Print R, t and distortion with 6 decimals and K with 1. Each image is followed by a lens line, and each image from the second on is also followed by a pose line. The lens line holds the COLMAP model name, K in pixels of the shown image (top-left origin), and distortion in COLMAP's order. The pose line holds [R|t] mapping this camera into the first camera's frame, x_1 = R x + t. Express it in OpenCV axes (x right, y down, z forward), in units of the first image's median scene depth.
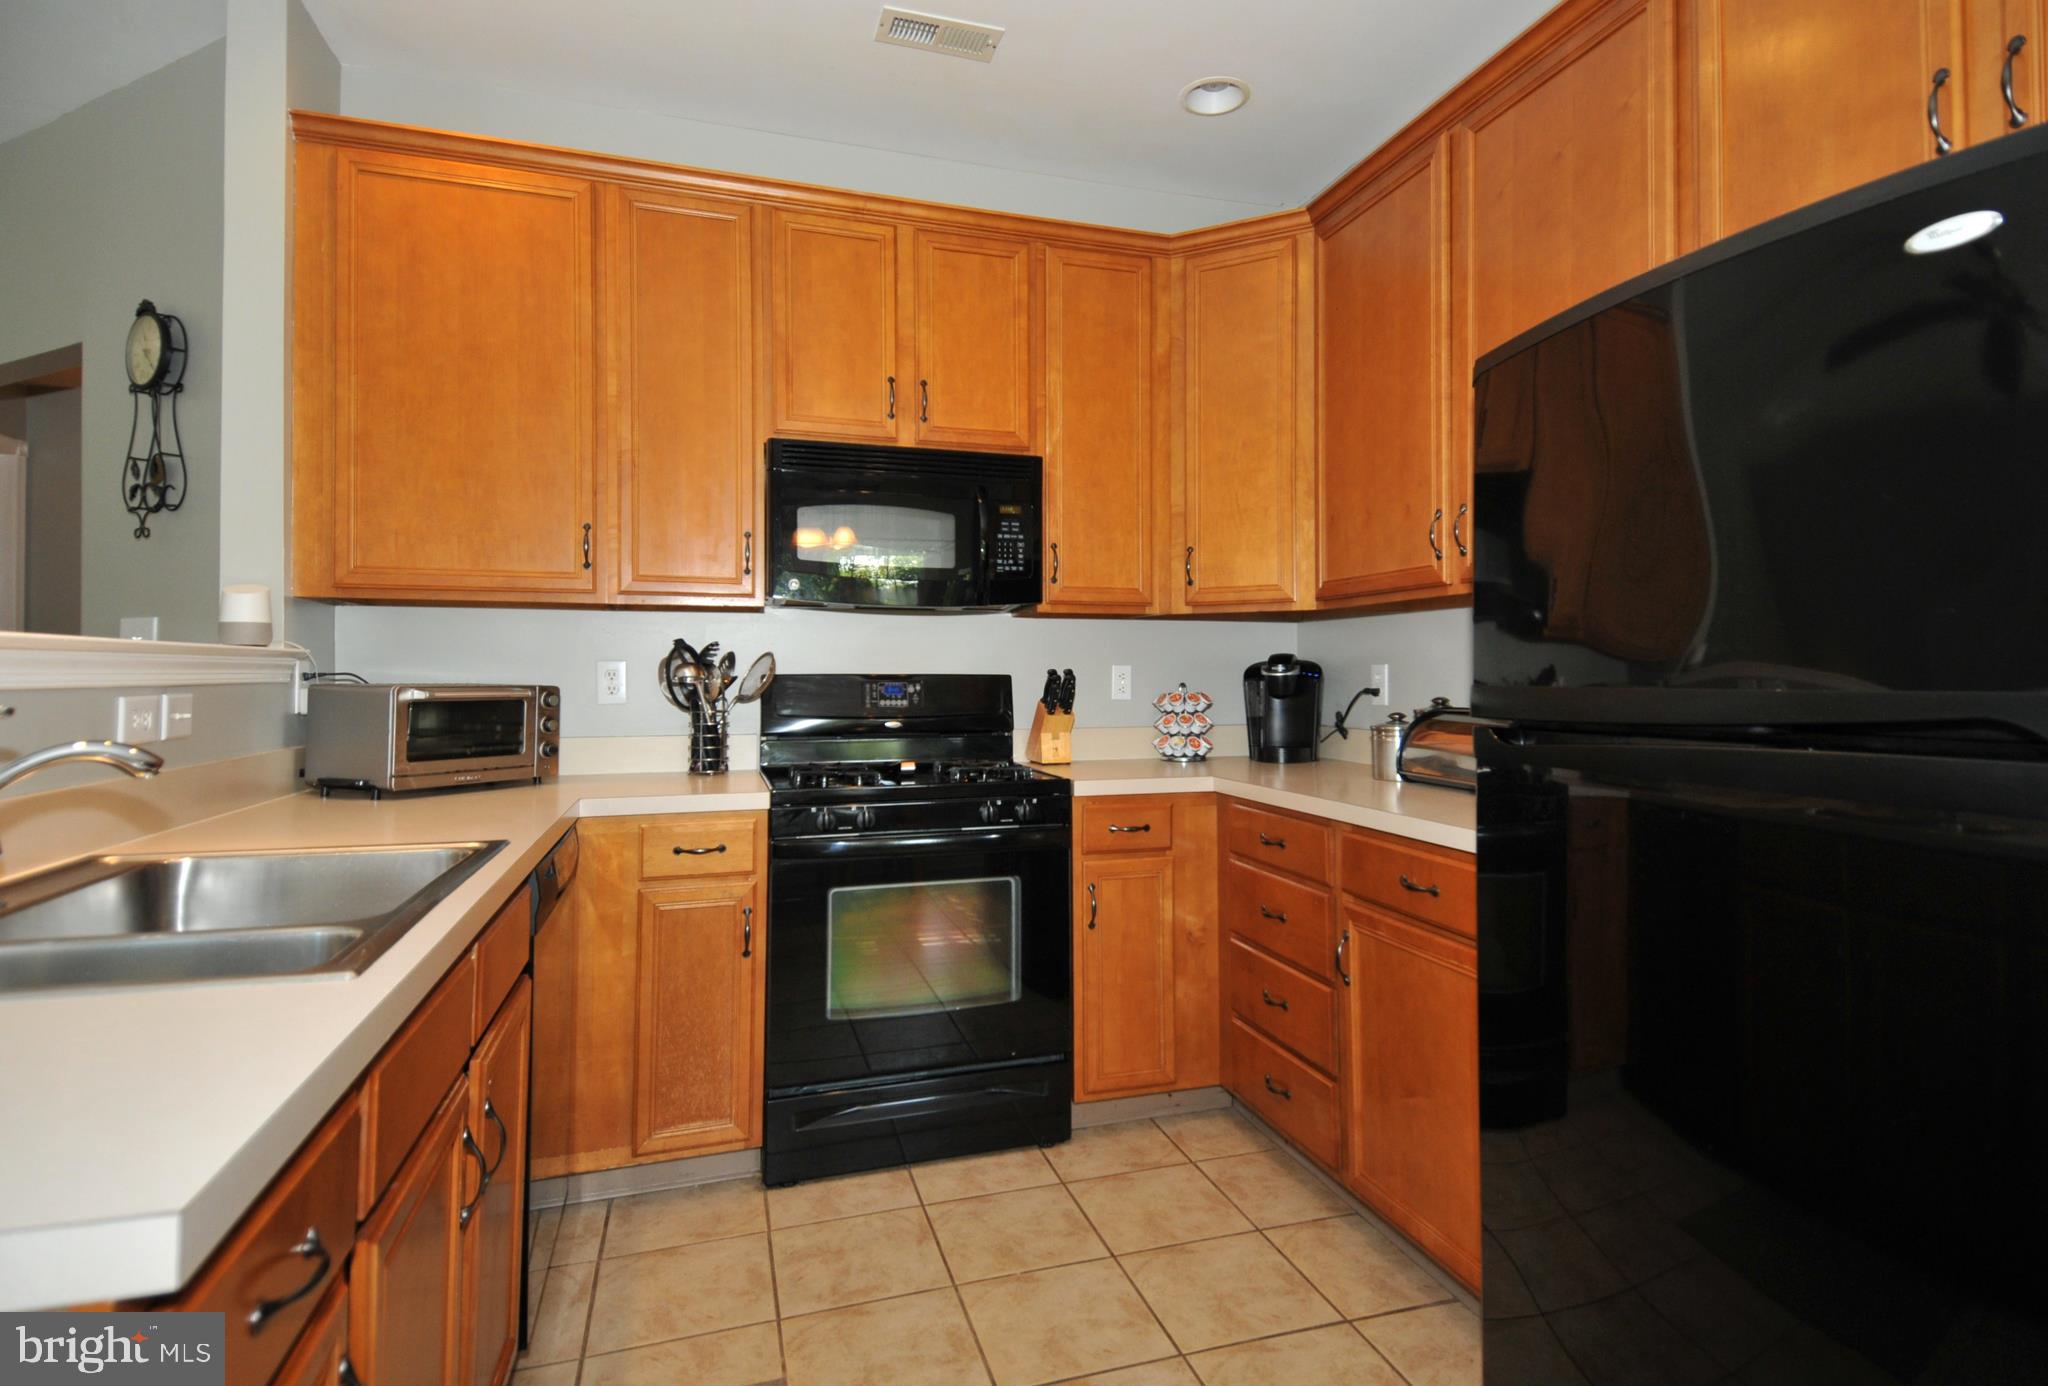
lens RADIAL K [[1074.0, 0, 1029.7], [0, 1074.0, 695.4], [0, 0, 1]] dist [-0.006221, -0.000054]
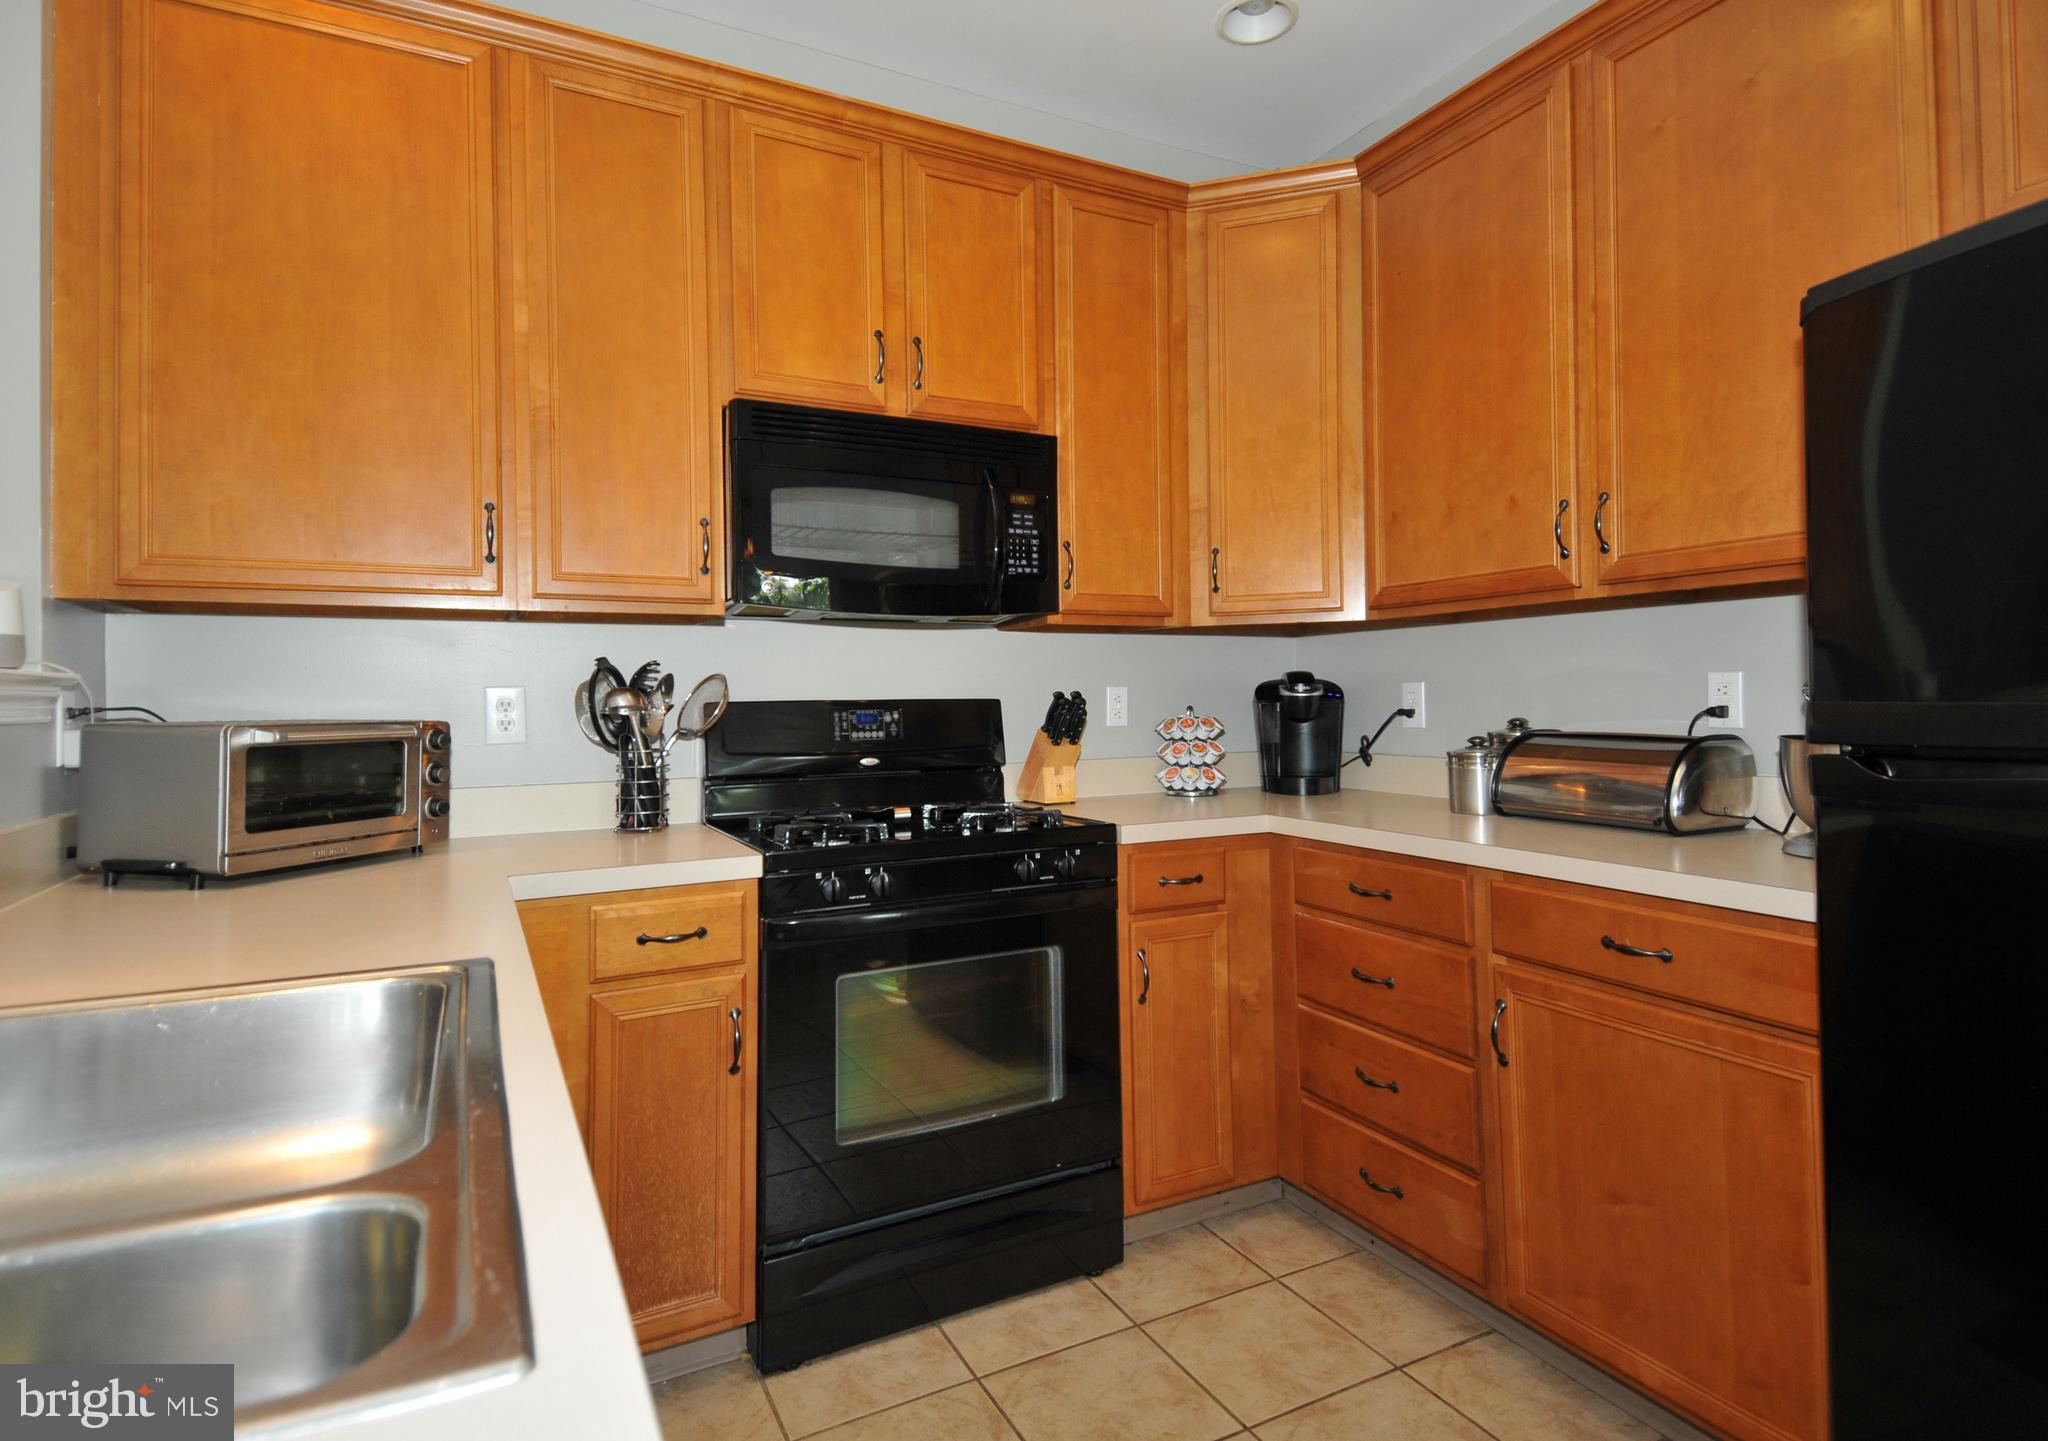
lens RADIAL K [[1102.3, 0, 1036.3], [0, 1102.3, 714.8], [0, 0, 1]] dist [0.002285, -0.012471]
pose [[0.985345, -0.014659, 0.169943, -0.168936], [0.015446, 0.999875, -0.003313, -0.004282], [-0.169873, 0.005890, 0.985448, 0.179957]]
